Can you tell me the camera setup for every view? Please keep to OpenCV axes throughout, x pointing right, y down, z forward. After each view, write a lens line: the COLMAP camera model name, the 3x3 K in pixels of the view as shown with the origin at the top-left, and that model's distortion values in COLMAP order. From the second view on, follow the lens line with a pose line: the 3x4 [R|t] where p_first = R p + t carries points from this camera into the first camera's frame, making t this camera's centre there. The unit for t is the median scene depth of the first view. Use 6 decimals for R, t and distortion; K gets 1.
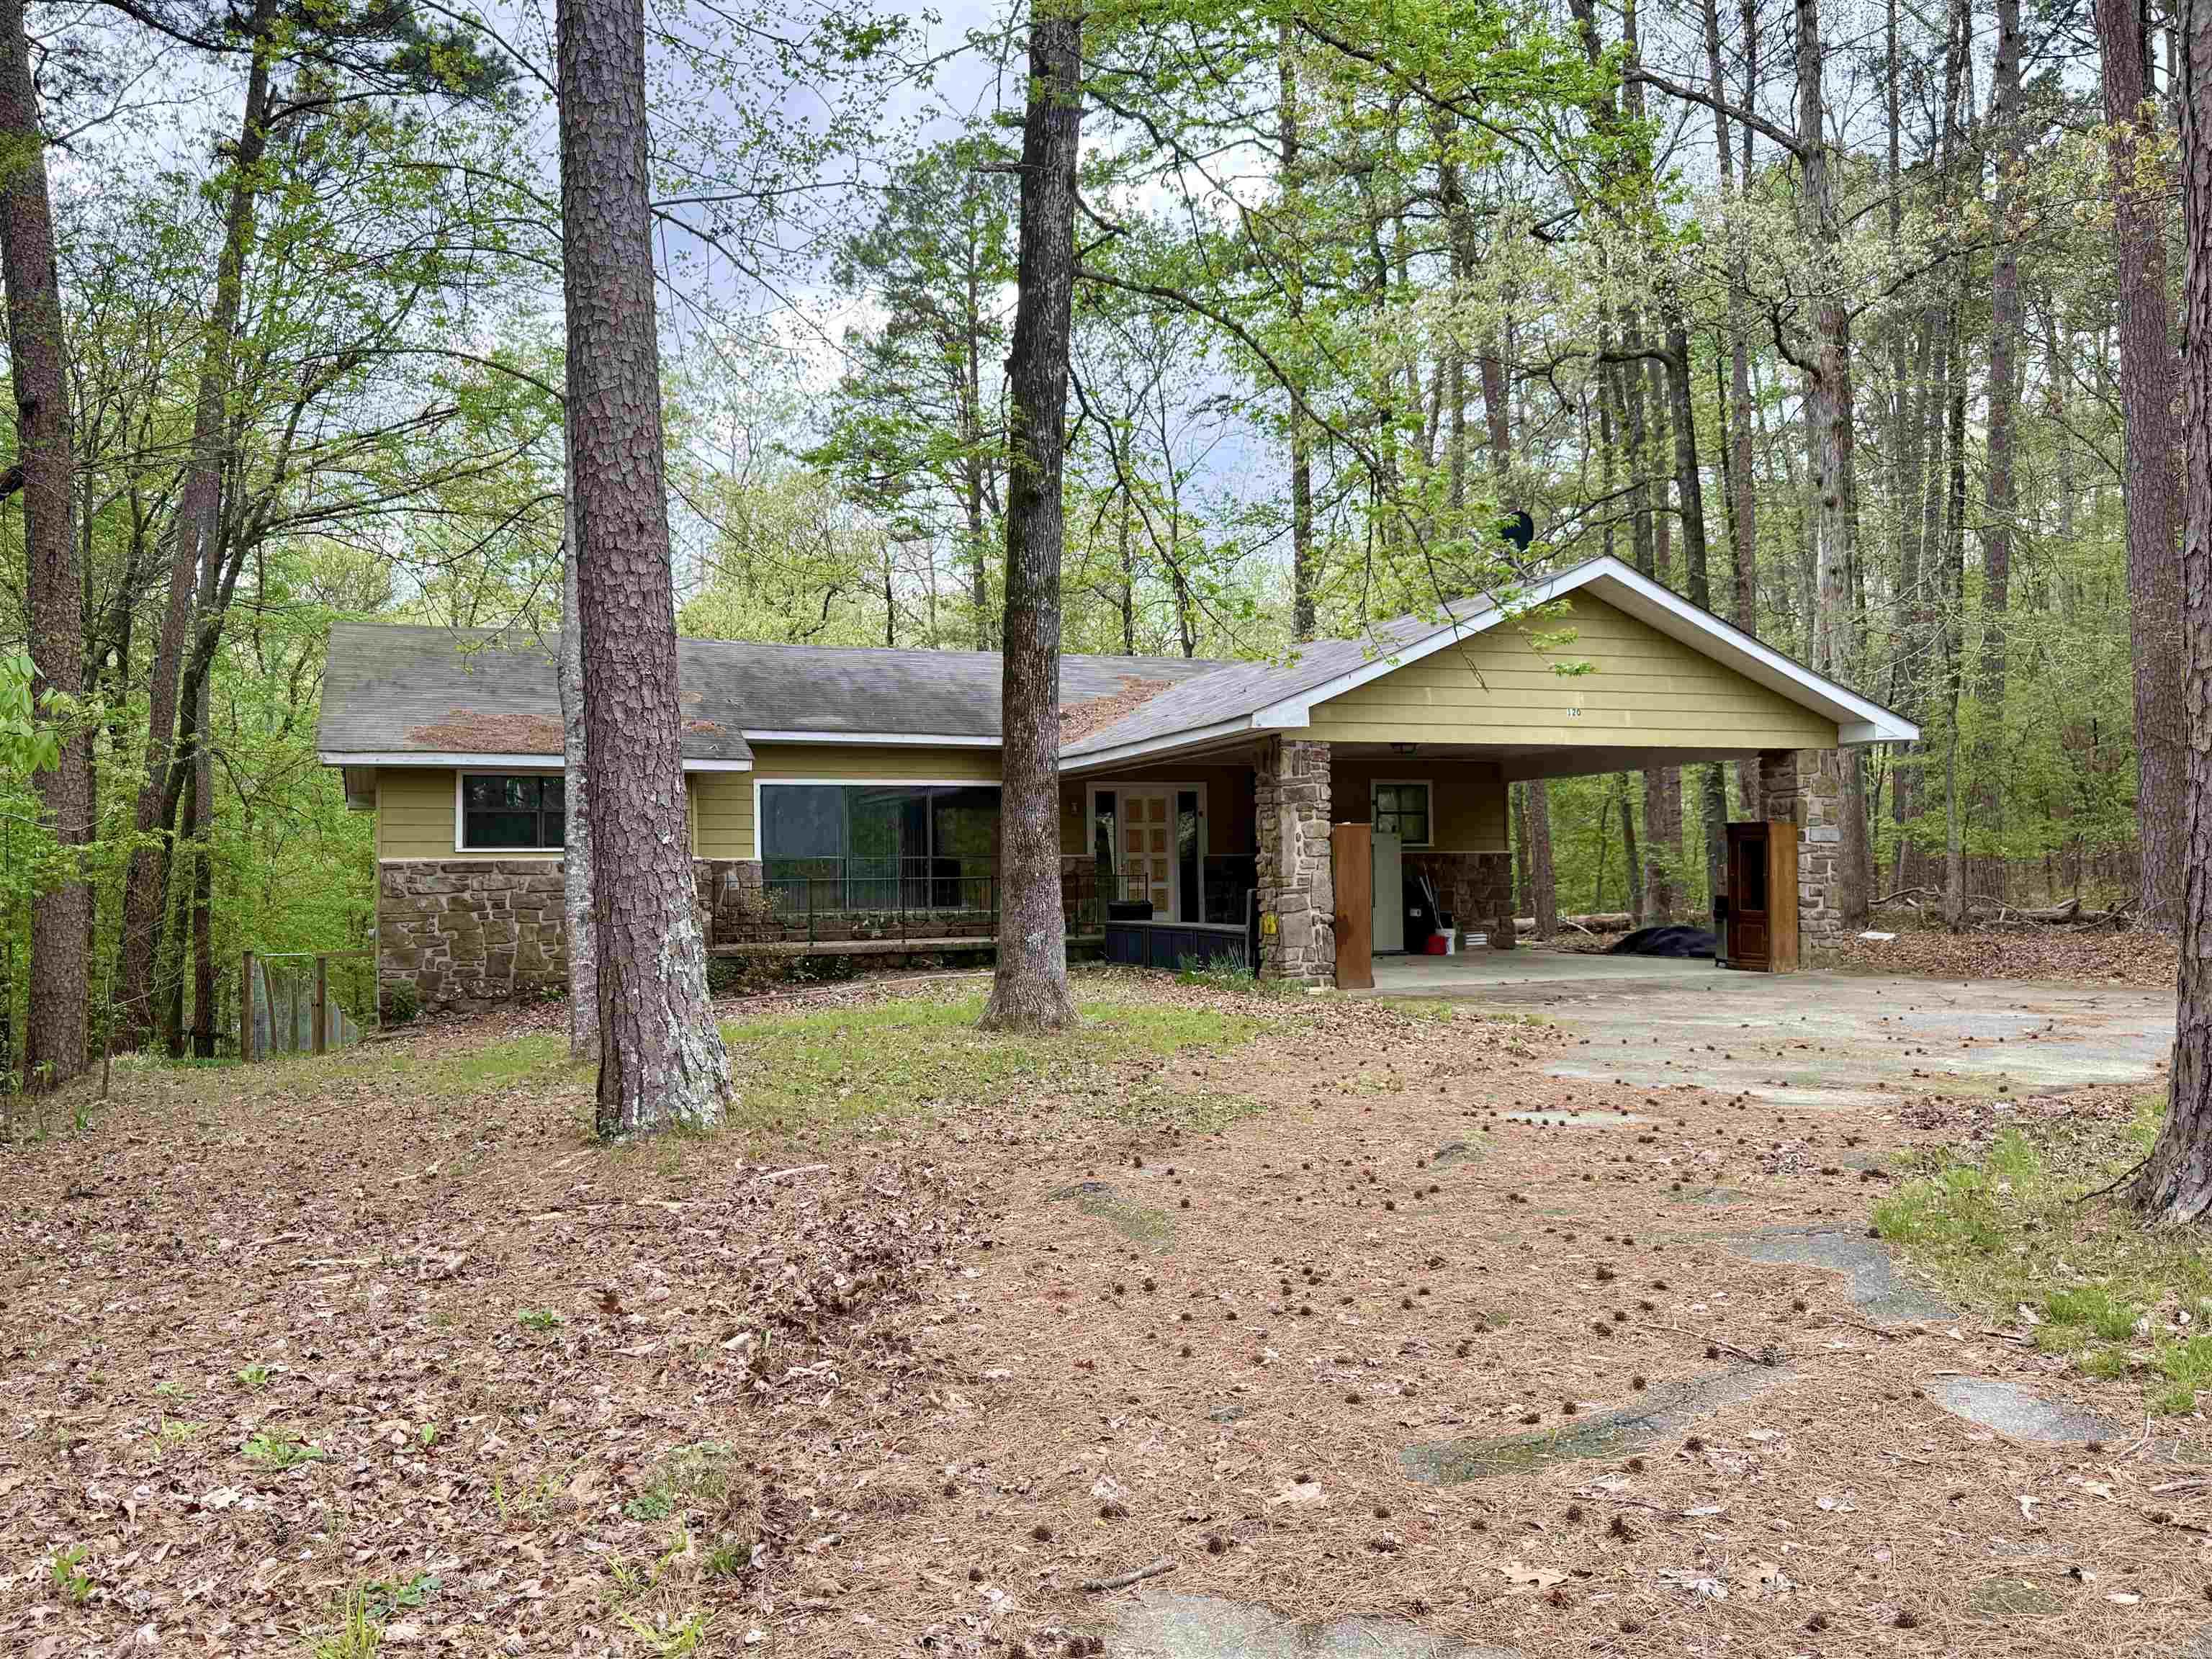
lens RADIAL K [[1727.2, 0, 1109.4], [0, 1727.2, 830.3], [0, 0, 1]] dist [-0.004411, -0.003237]
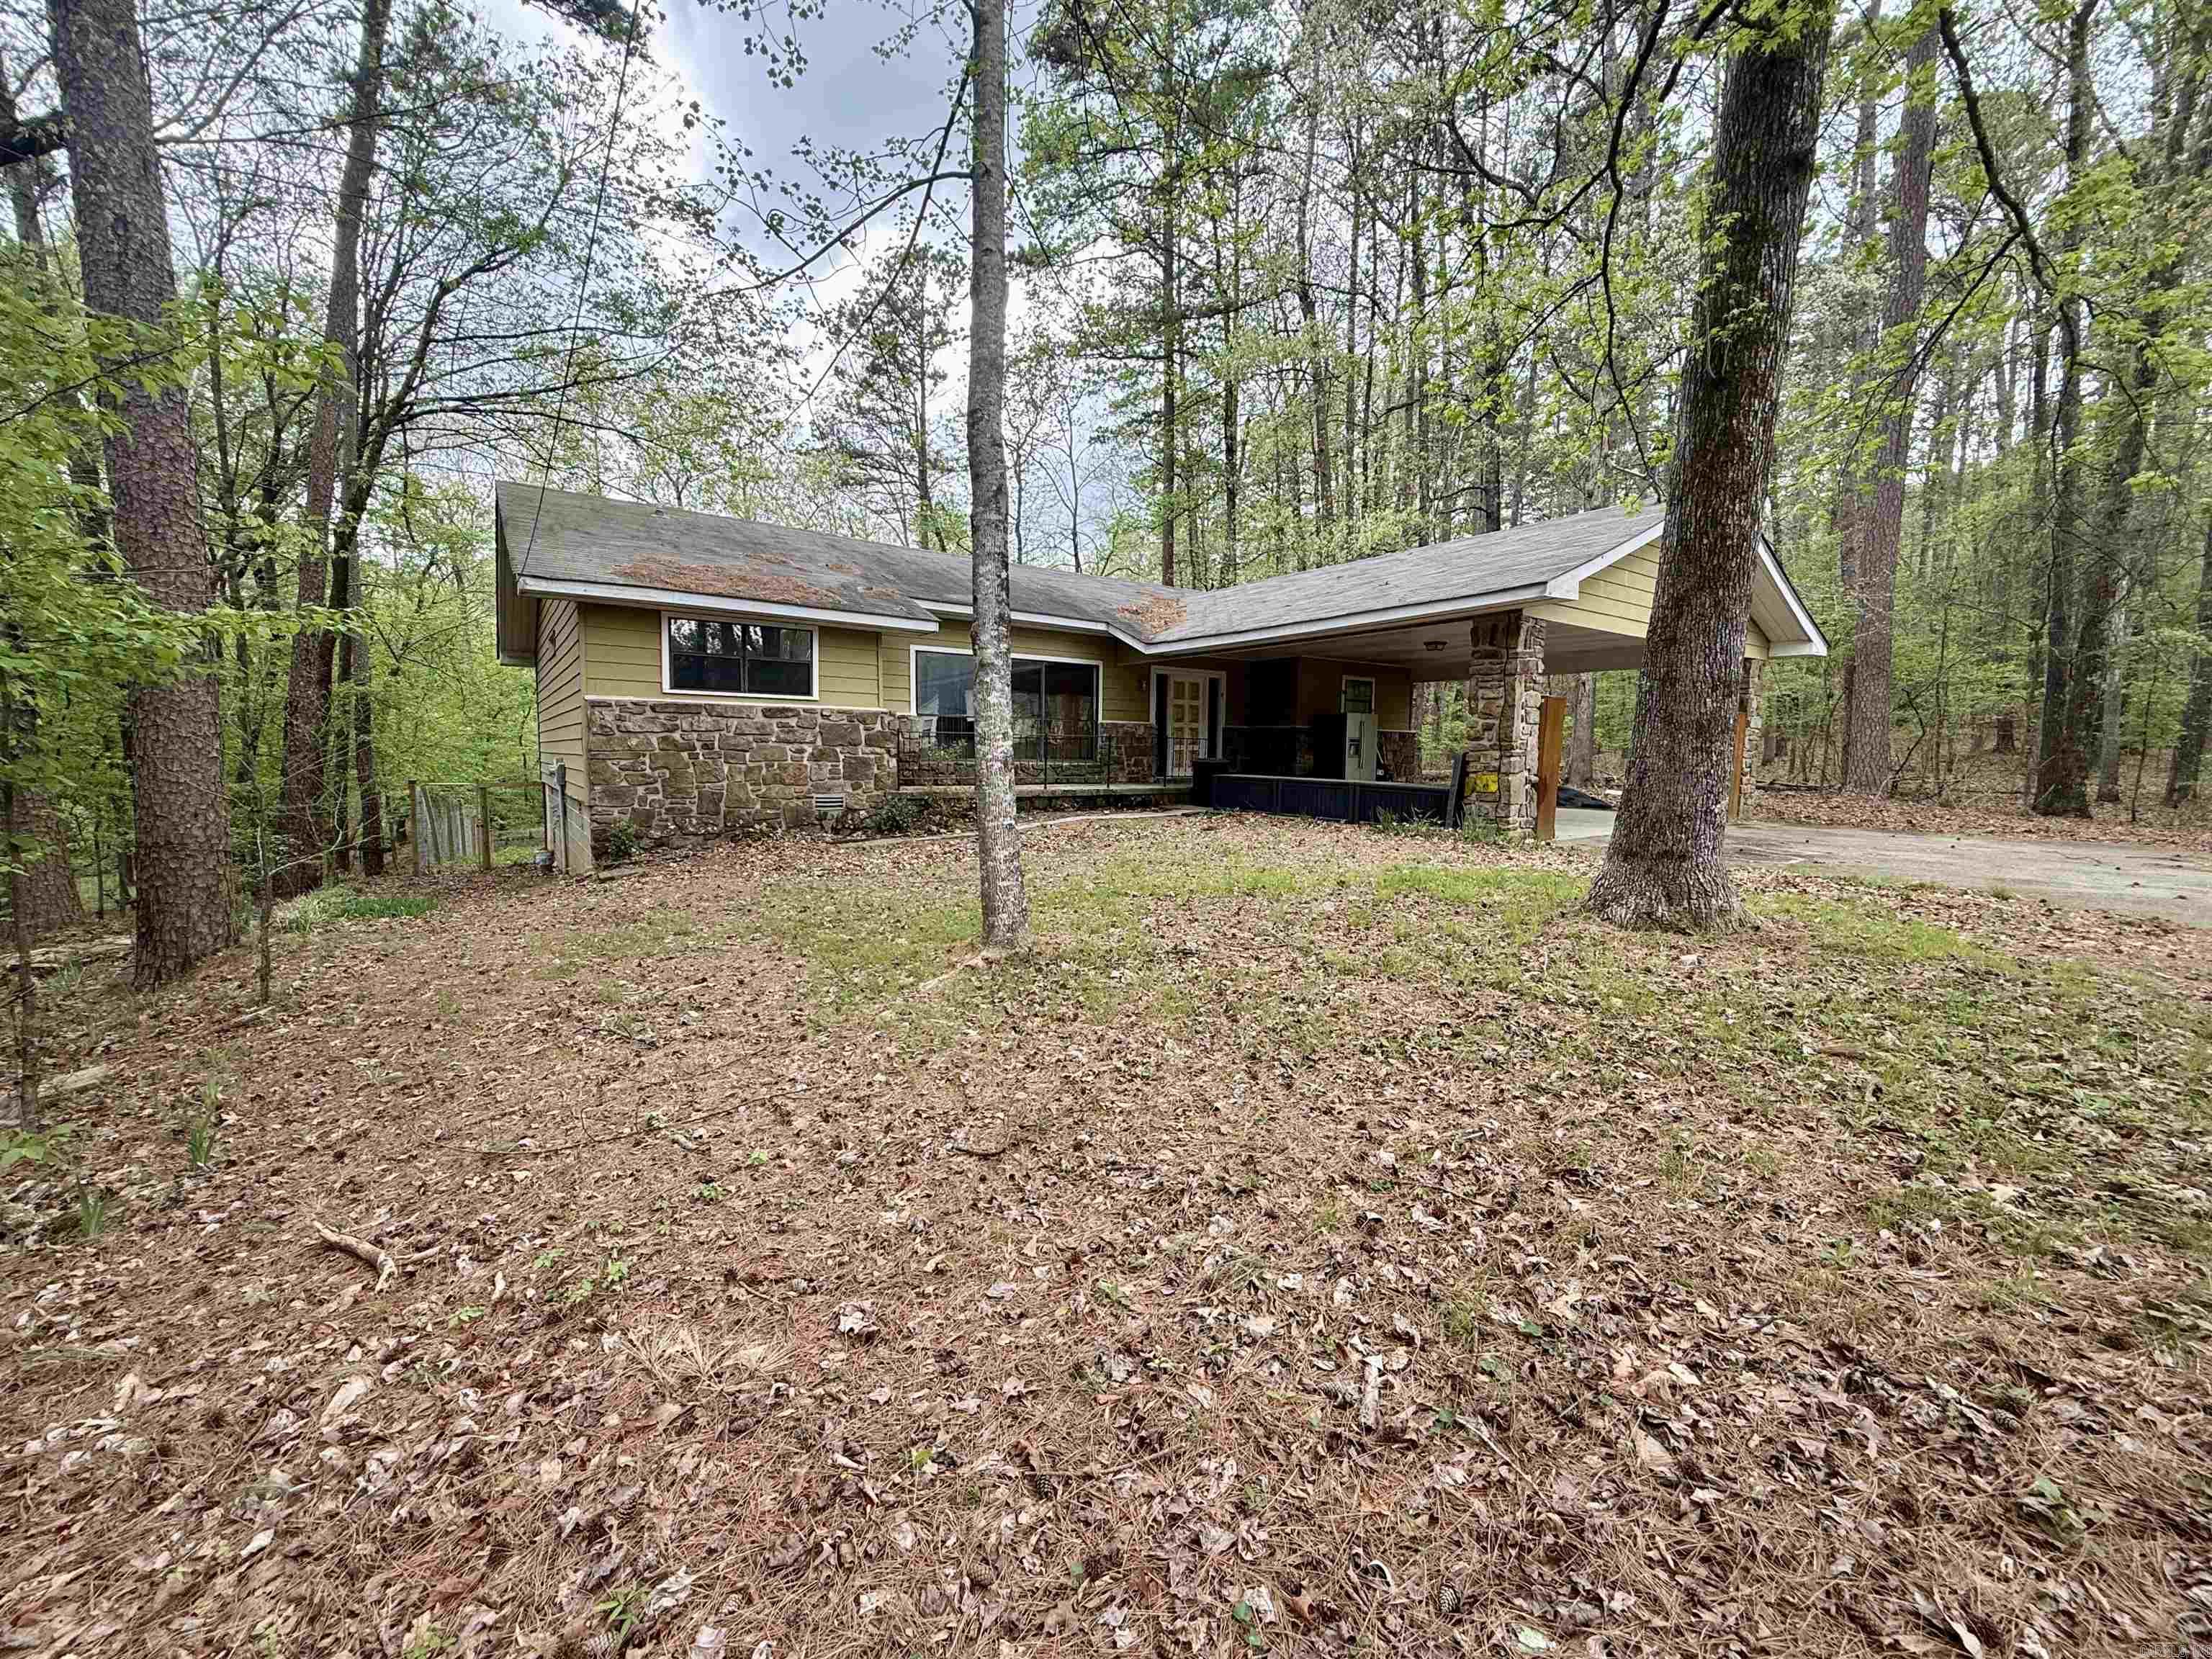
lens RADIAL K [[882.1, 0, 1100.1], [0, 882.1, 832.5], [0, 0, 1]] dist [0.000191, -0.000640]
pose [[0.974699, 0.009250, 0.223328, -0.240973], [-0.036259, 0.992453, 0.117142, 0.024138], [-0.220559, -0.122275, 0.967679, 0.424460]]
